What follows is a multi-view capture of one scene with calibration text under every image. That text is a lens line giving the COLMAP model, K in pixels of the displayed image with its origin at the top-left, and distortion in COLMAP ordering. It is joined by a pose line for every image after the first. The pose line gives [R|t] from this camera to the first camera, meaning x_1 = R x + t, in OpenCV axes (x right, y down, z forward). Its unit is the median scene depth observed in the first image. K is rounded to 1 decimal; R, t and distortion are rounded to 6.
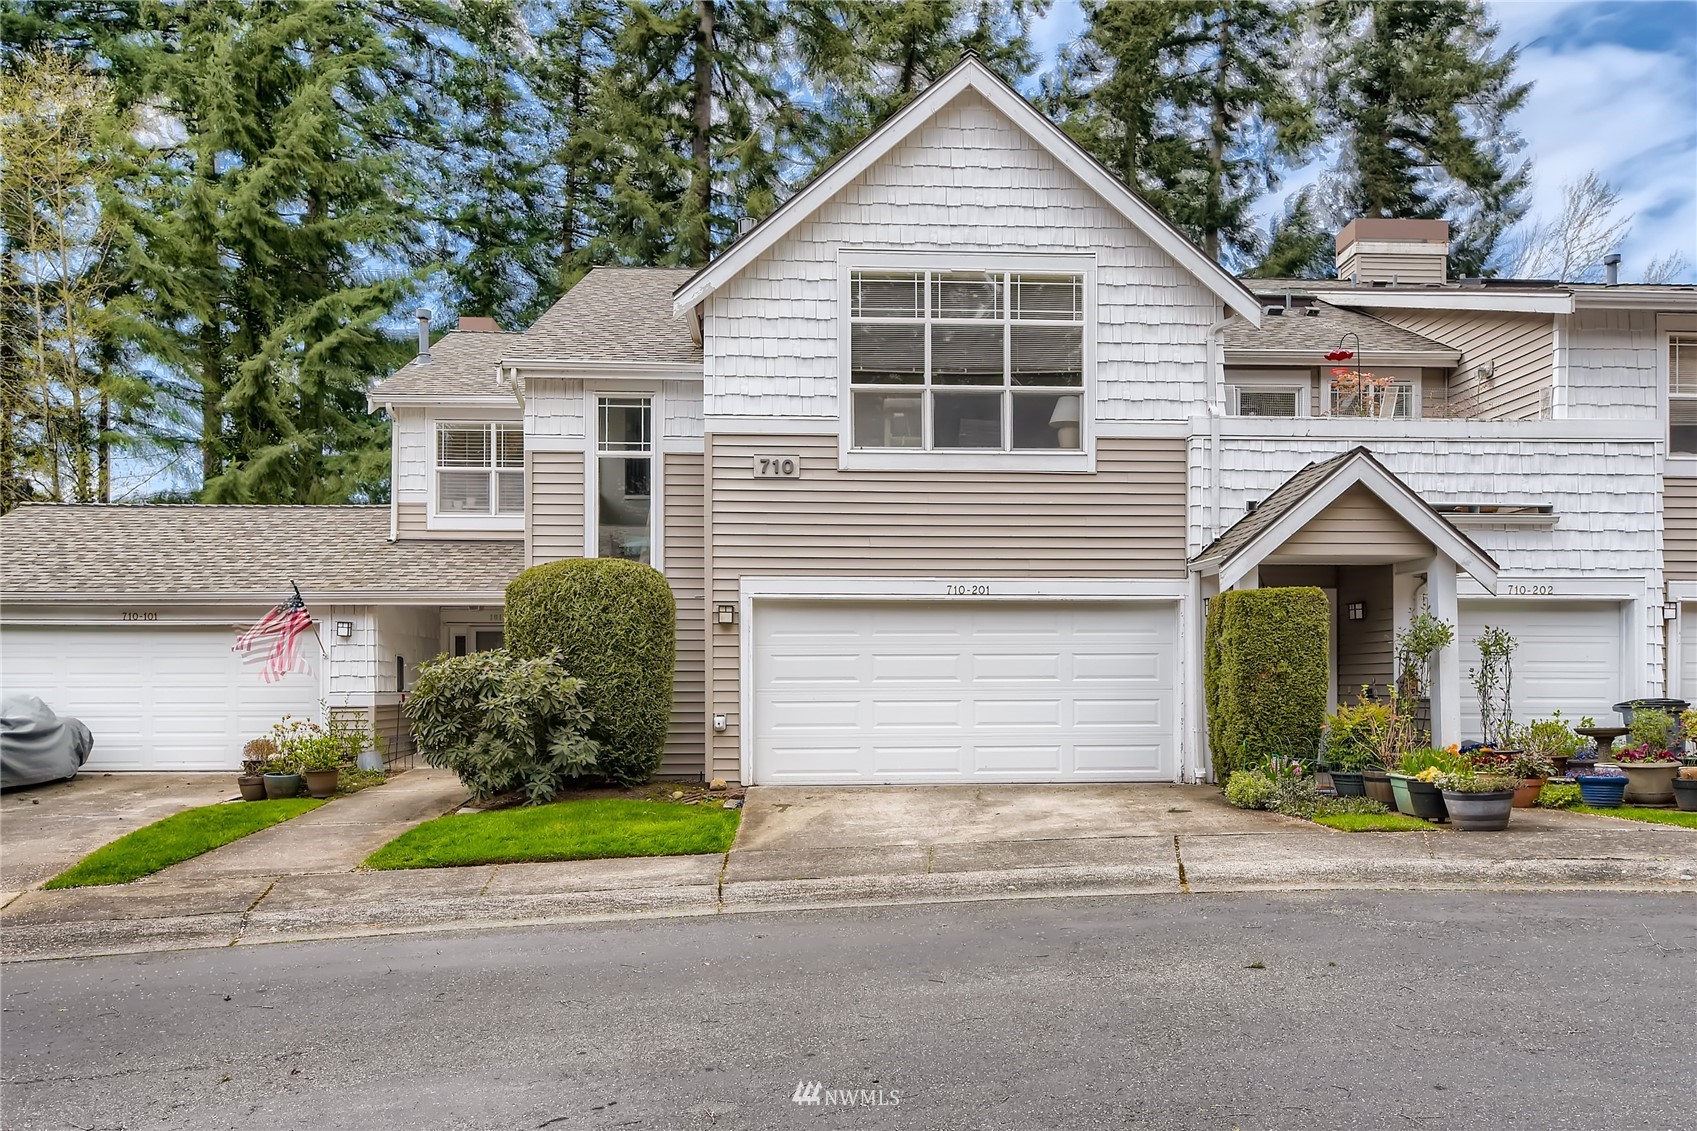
lens RADIAL K [[1207.1, 0, 850.7], [0, 1207.1, 641.0], [0, 0, 1]] dist [0.022139, 0.000032]
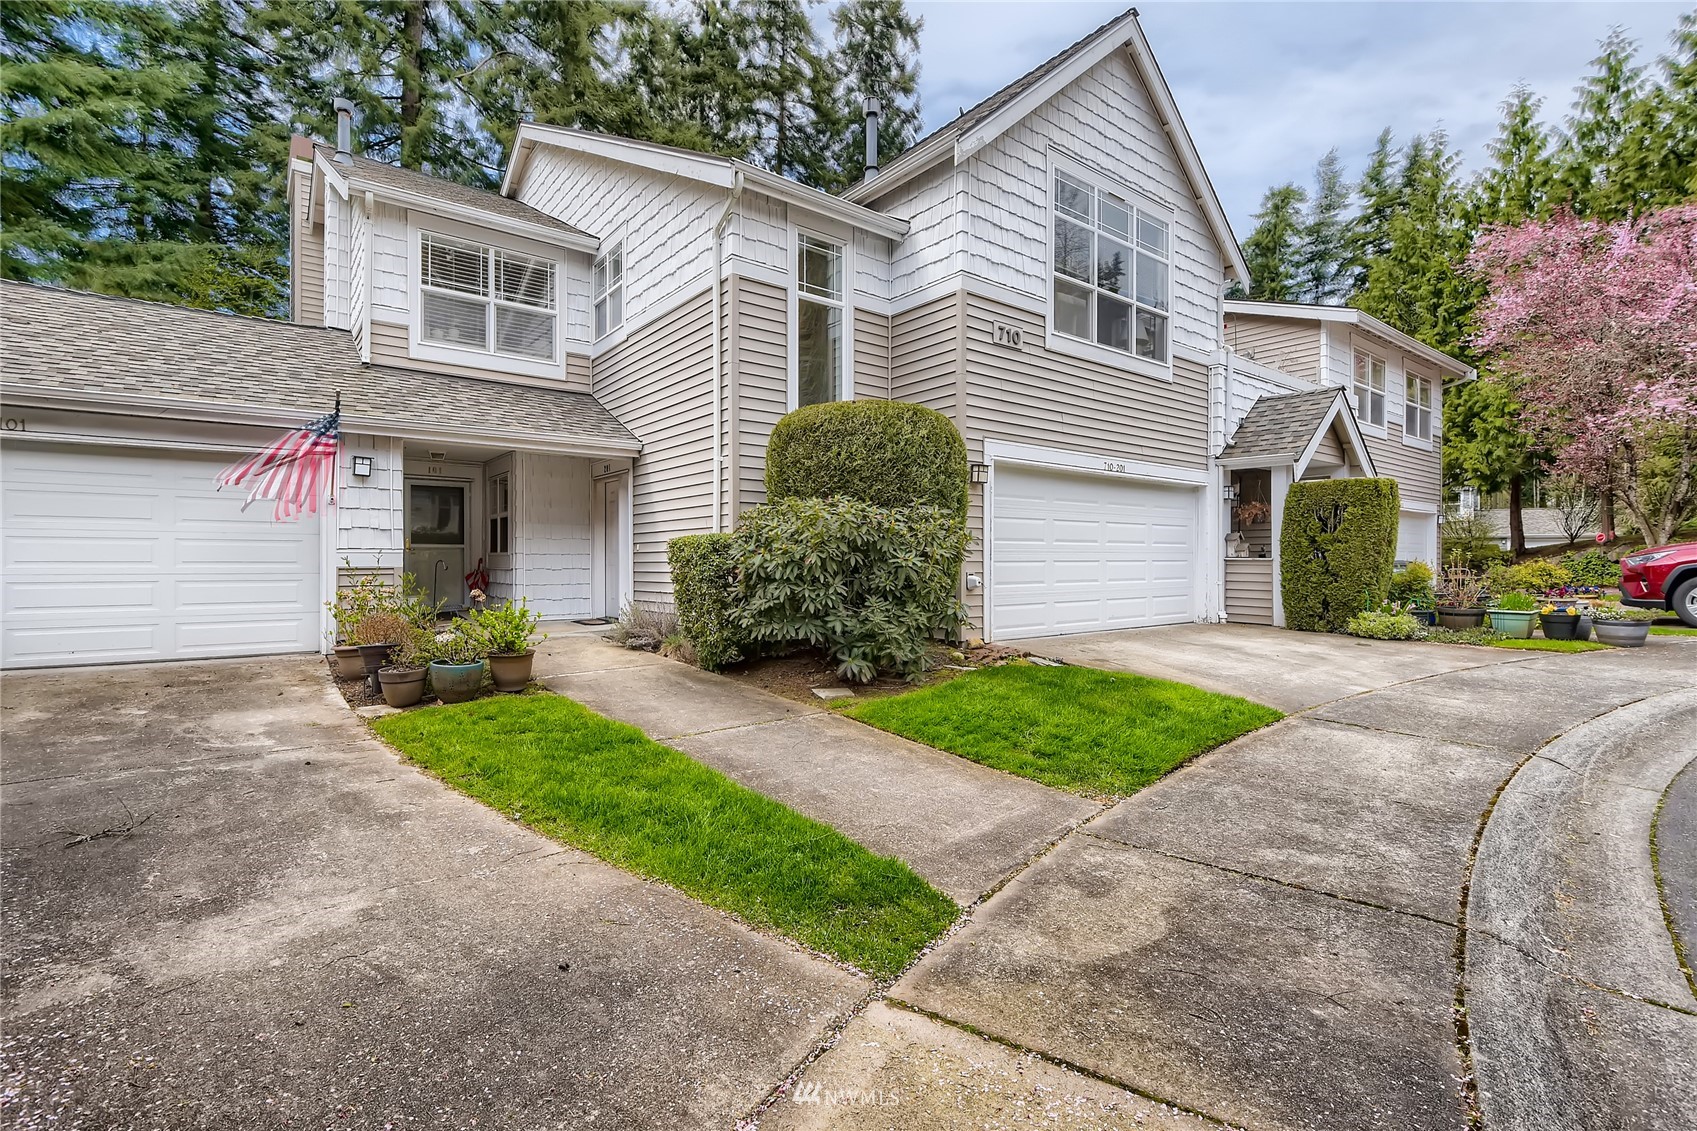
lens RADIAL K [[777.3, 0, 852.7], [0, 777.3, 547.2], [0, 0, 1]] dist [0.026050, -0.016533]
pose [[0.826365, 0.013430, 0.562974, -0.542486], [-0.026859, 0.999518, 0.015582, 0.030994], [-0.562494, -0.027998, 0.826327, 0.507445]]
